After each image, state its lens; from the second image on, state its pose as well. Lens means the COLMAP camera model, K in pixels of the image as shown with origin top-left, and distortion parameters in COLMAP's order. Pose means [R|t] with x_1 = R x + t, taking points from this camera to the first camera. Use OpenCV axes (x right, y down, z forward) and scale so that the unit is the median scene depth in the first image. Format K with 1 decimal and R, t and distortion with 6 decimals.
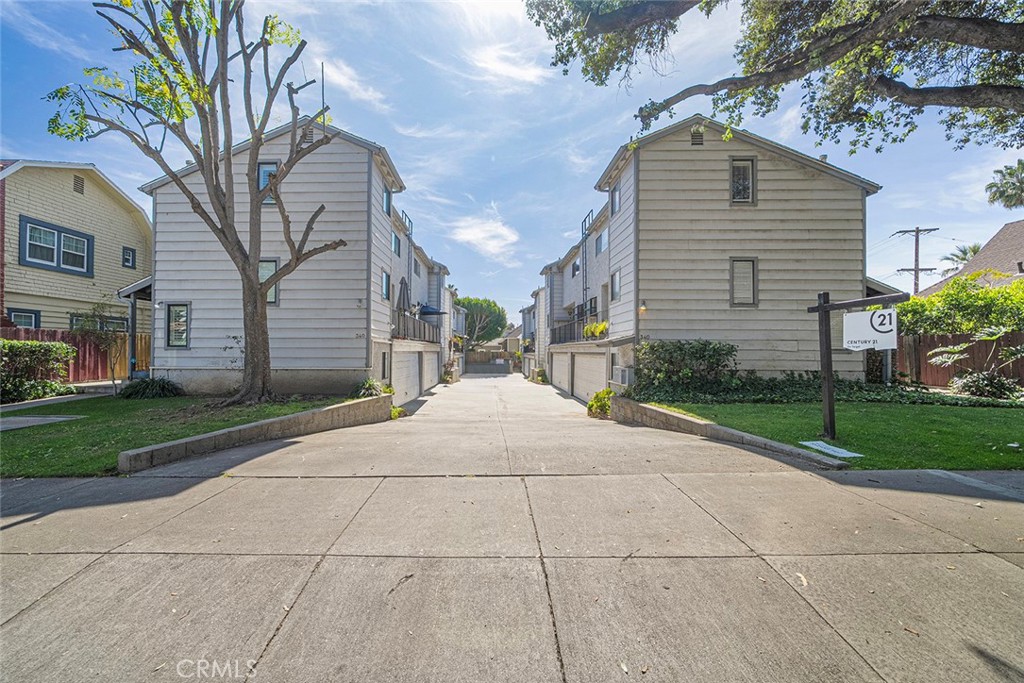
lens RADIAL K [[349.5, 0, 482.1], [0, 349.5, 347.1], [0, 0, 1]] dist [0.004919, -0.000053]
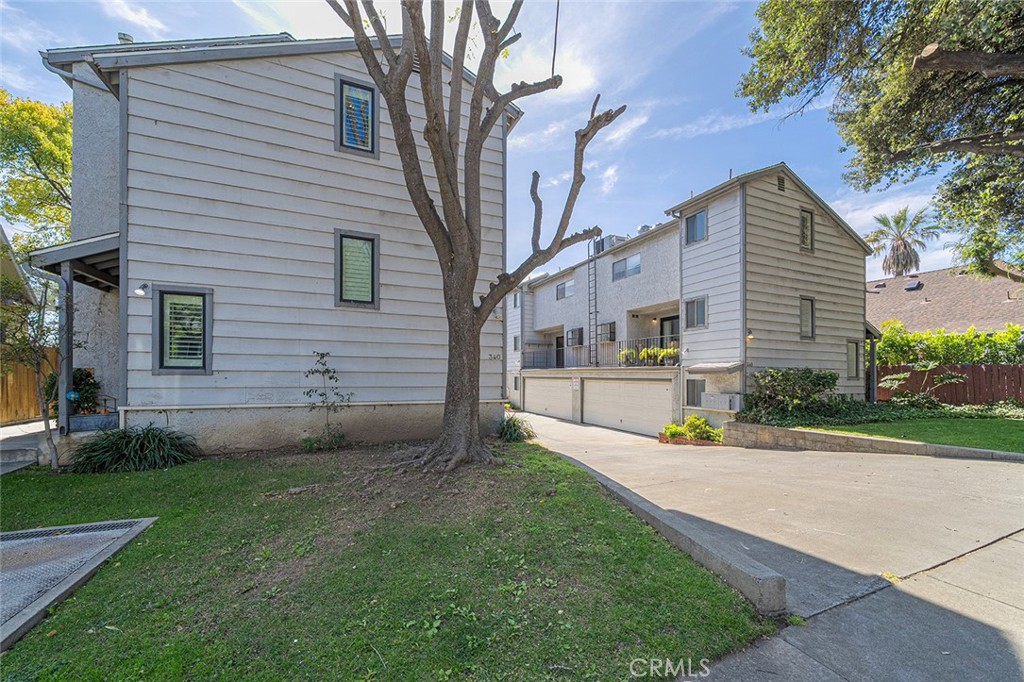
lens RADIAL K [[374.4, 0, 565.1], [0, 374.4, 374.7], [0, 0, 1]] dist [-0.000097, -0.000804]
pose [[0.915341, 0.005065, 0.402649, -0.479871], [-0.009003, 0.999928, 0.007888, -0.001848], [-0.402580, -0.010845, 0.915321, 0.190831]]
